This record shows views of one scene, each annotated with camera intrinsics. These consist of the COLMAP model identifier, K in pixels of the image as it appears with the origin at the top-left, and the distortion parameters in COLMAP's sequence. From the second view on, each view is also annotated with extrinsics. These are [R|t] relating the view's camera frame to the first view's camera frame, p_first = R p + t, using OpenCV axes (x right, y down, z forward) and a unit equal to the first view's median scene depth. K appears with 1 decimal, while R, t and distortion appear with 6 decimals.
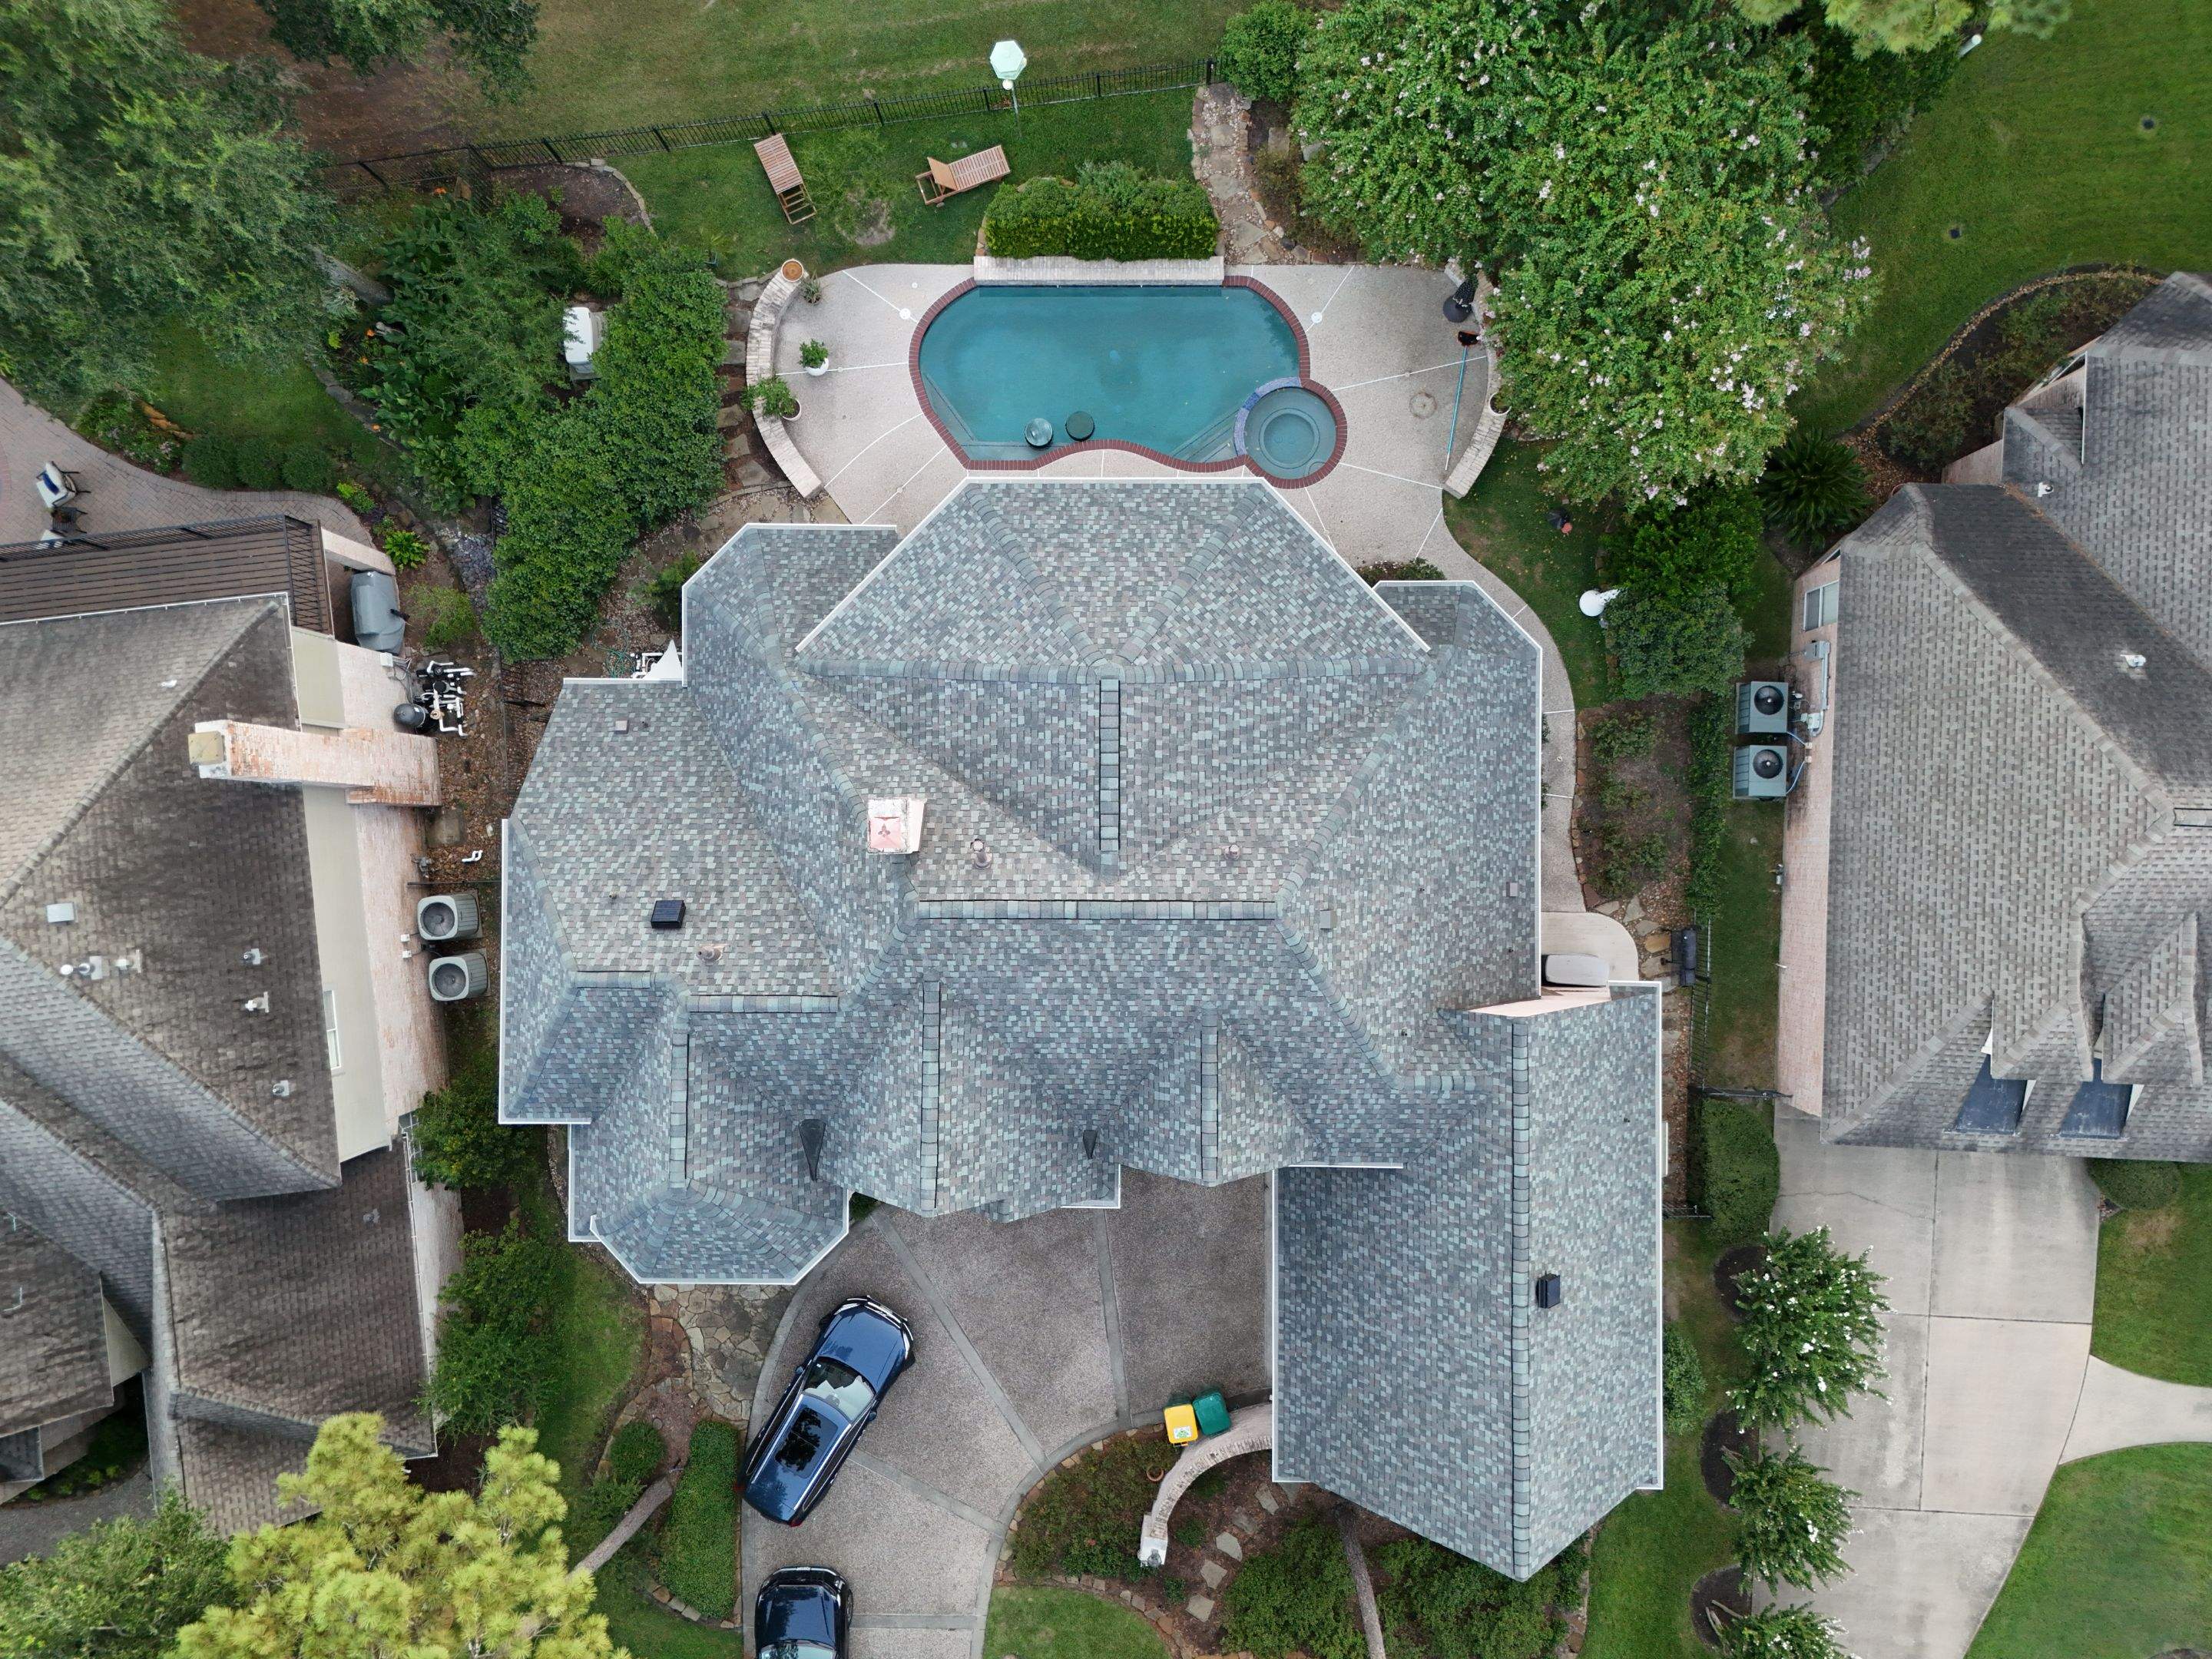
lens RADIAL K [[1641.7, 0, 1125.4], [0, 1641.7, 835.4], [0, 0, 1]] dist [0.076763, -0.083059]
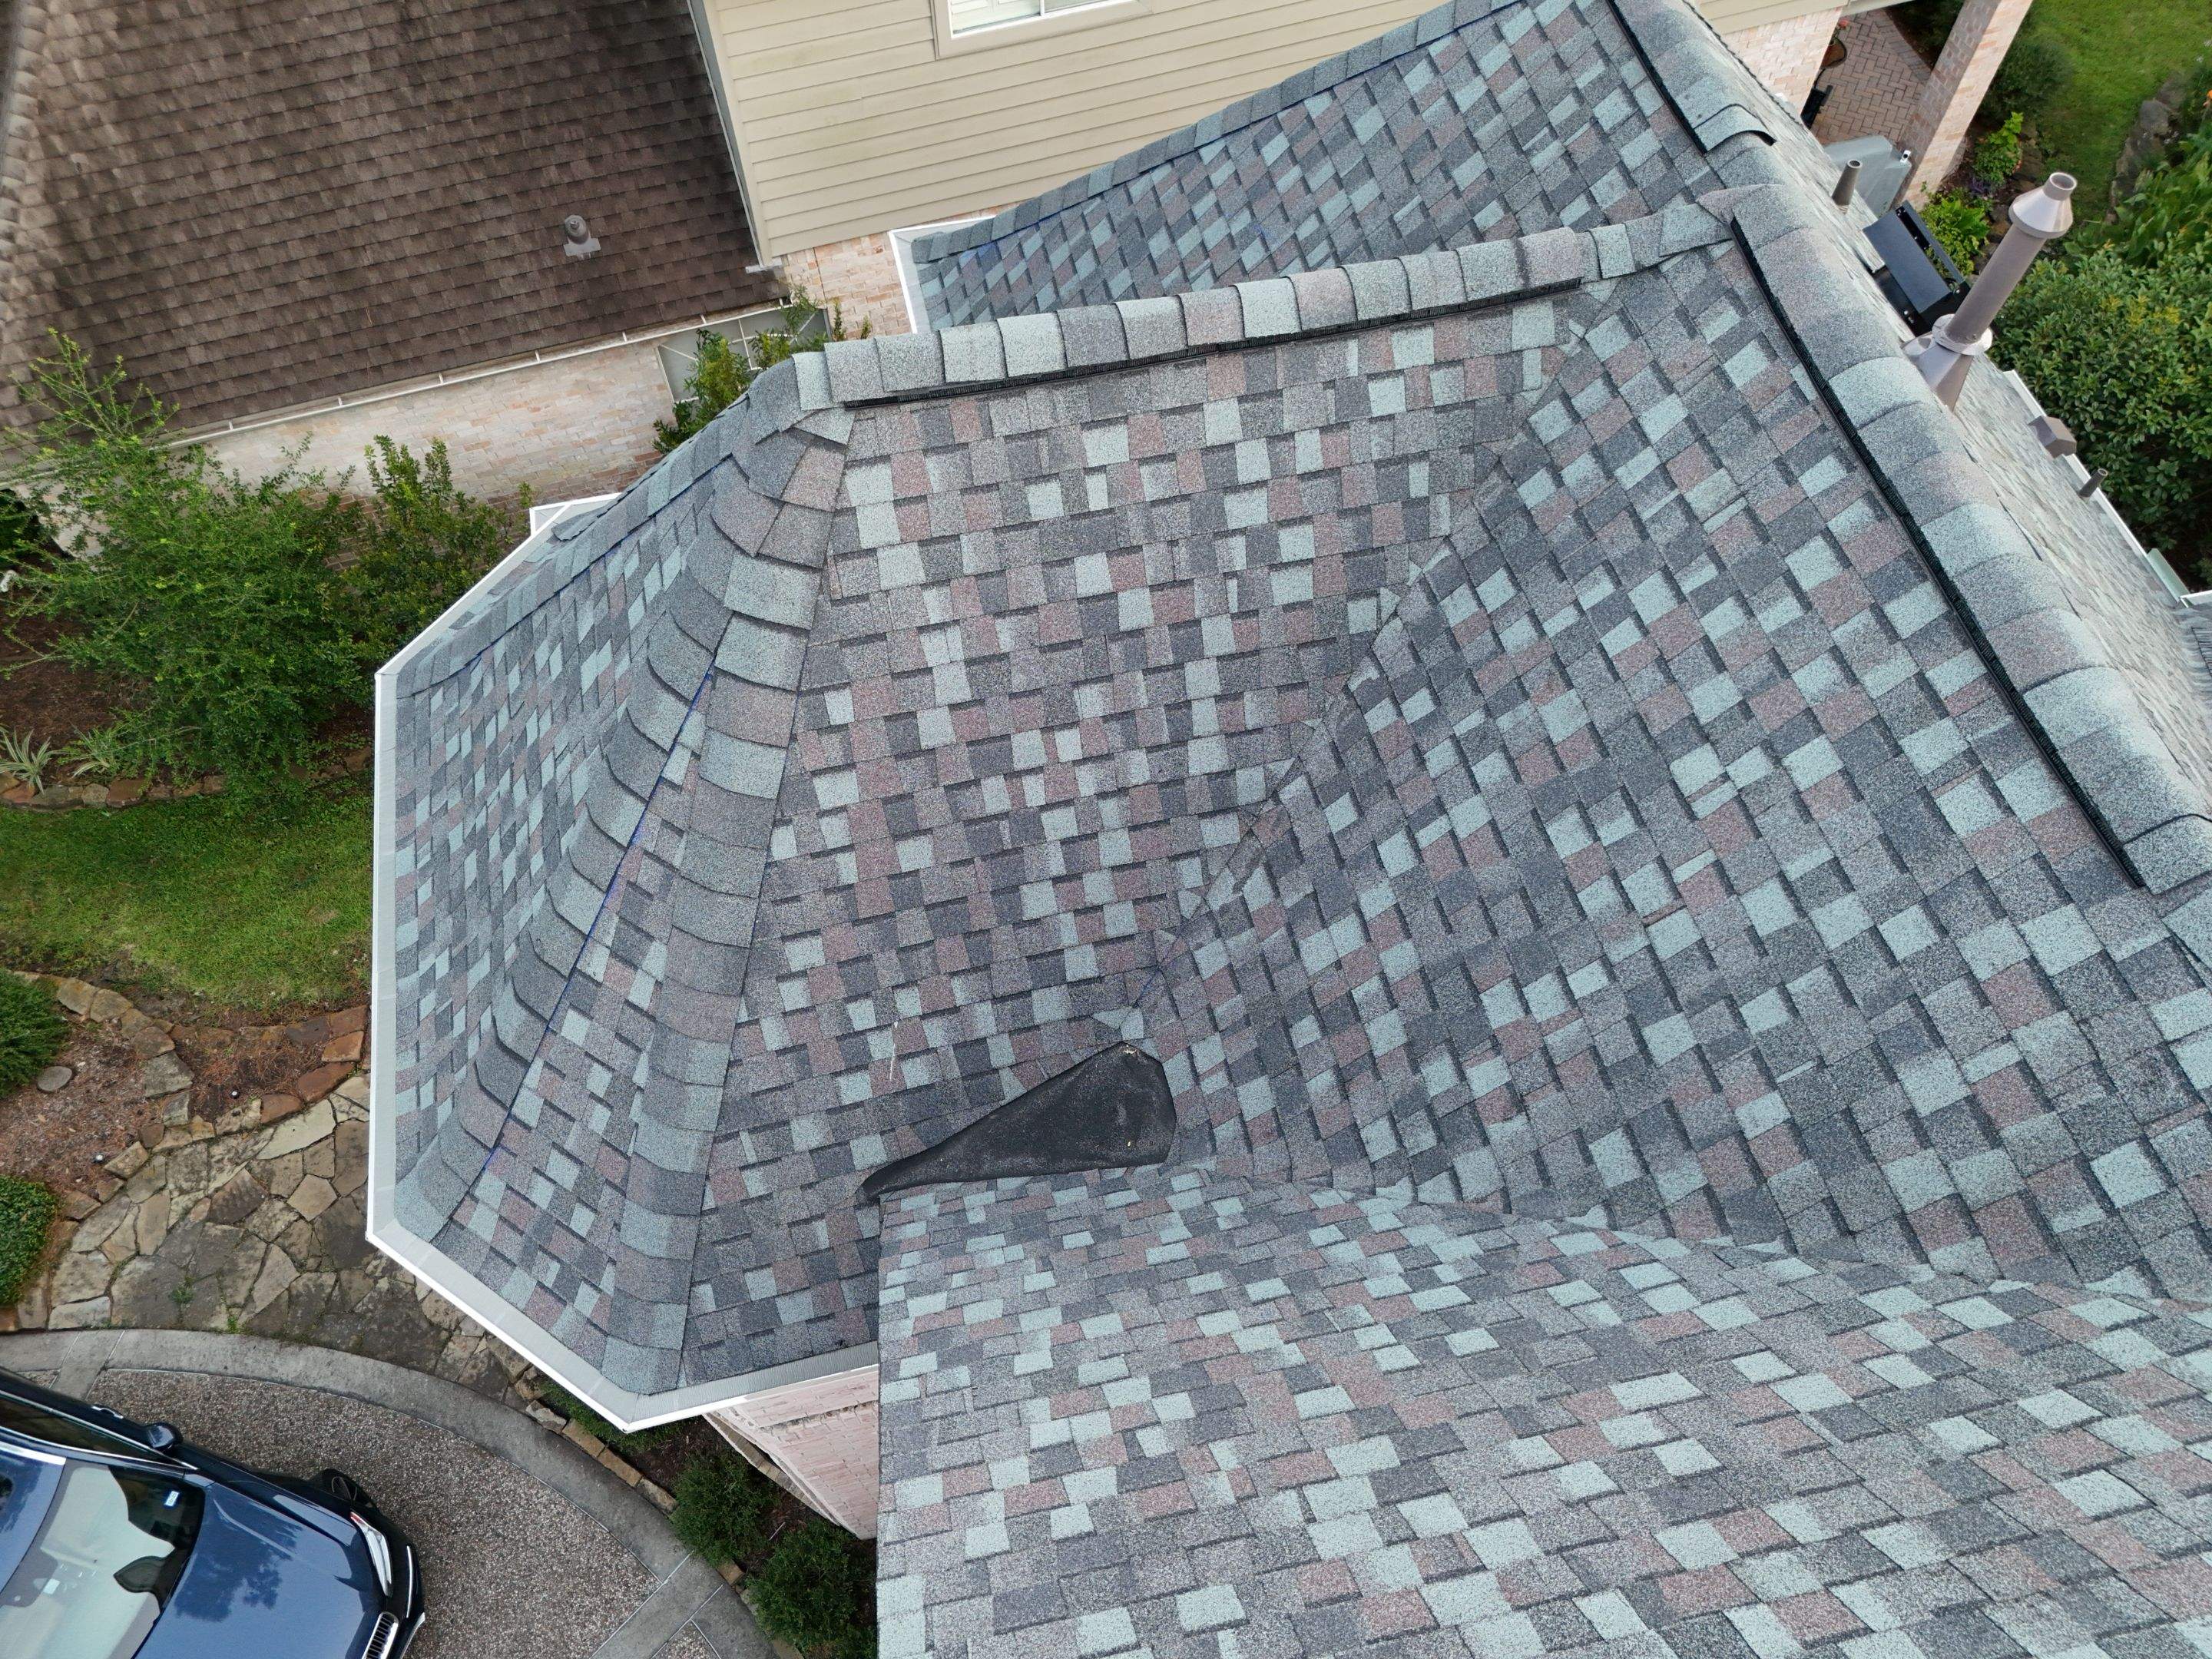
lens RADIAL K [[1620.1, 0, 1106.0], [0, 1620.1, 829.5], [0, 0, 1]] dist [0.076143, -0.072780]
pose [[0.226214, 0.838910, -0.495032, -0.101211], [-0.974046, 0.198903, -0.108036, 0.165136], [0.007831, 0.506624, 0.862132, 0.685560]]
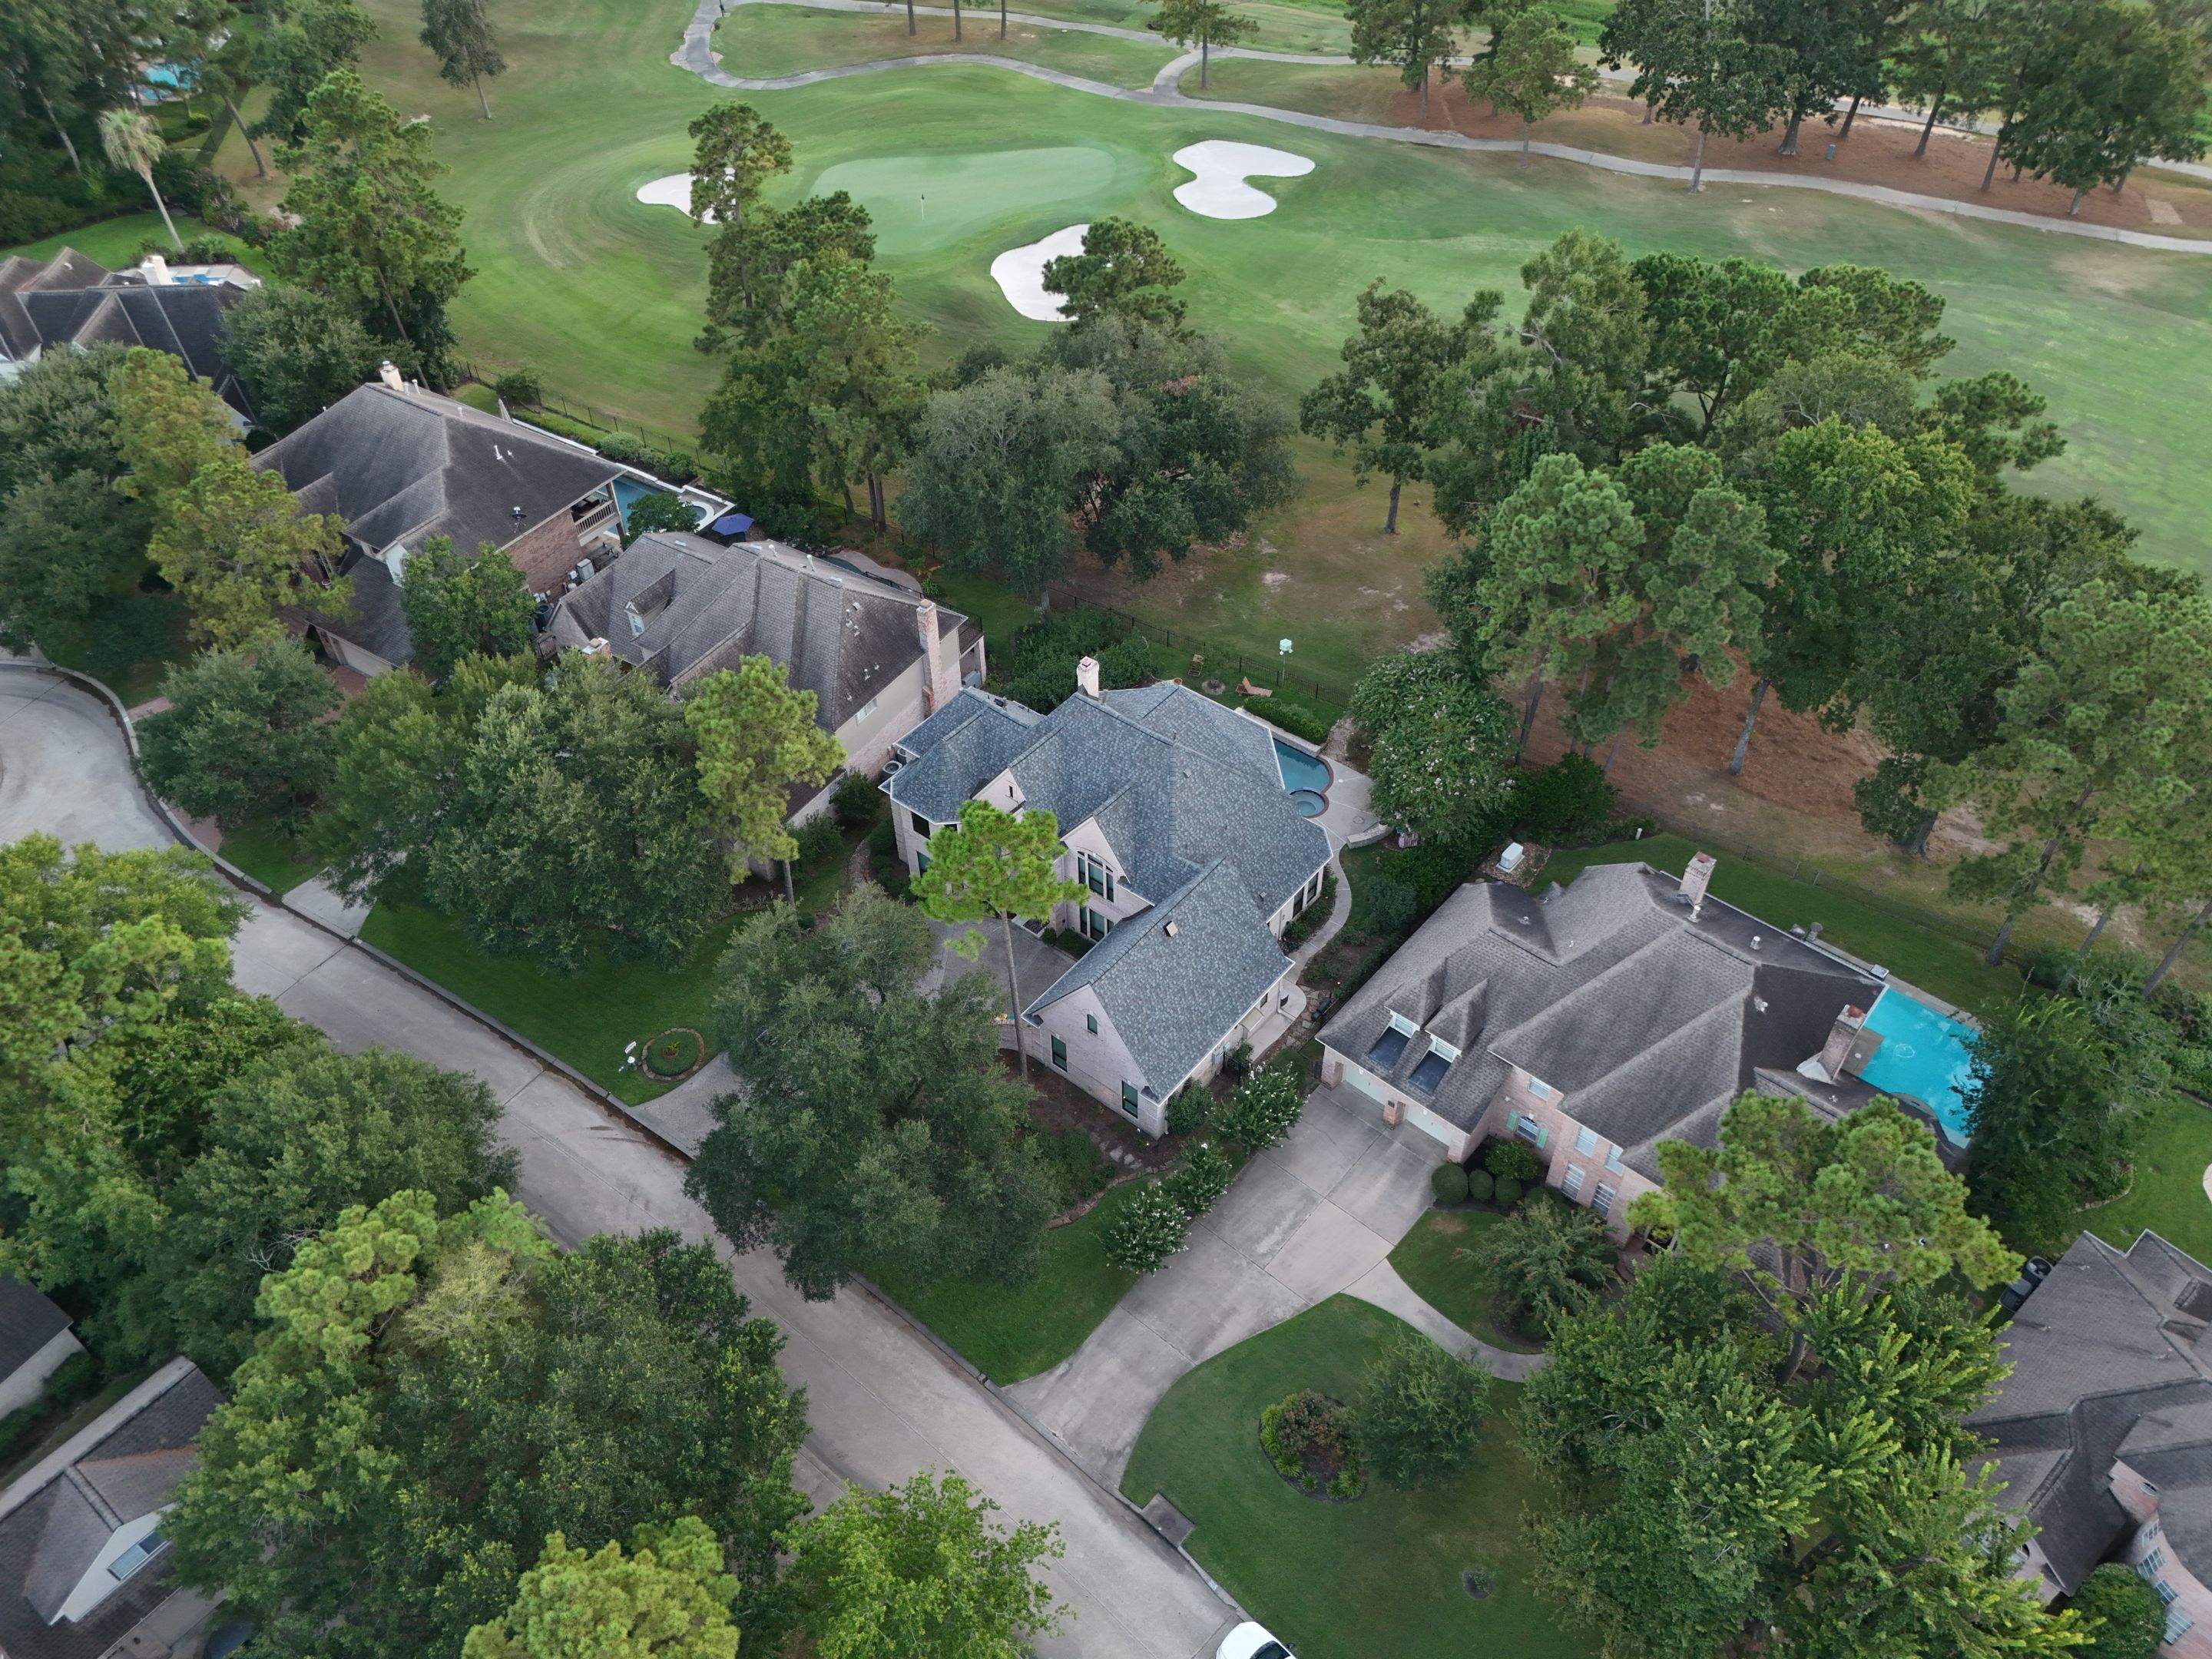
lens RADIAL K [[1620.1, 0, 1106.0], [0, 1620.1, 829.5], [0, 0, 1]] dist [0.076143, -0.072780]
pose [[0.780309, 0.440065, -0.444365, 0.953386], [-0.625329, 0.559232, -0.544264, 1.255751], [0.008992, 0.702569, 0.711559, -0.648056]]
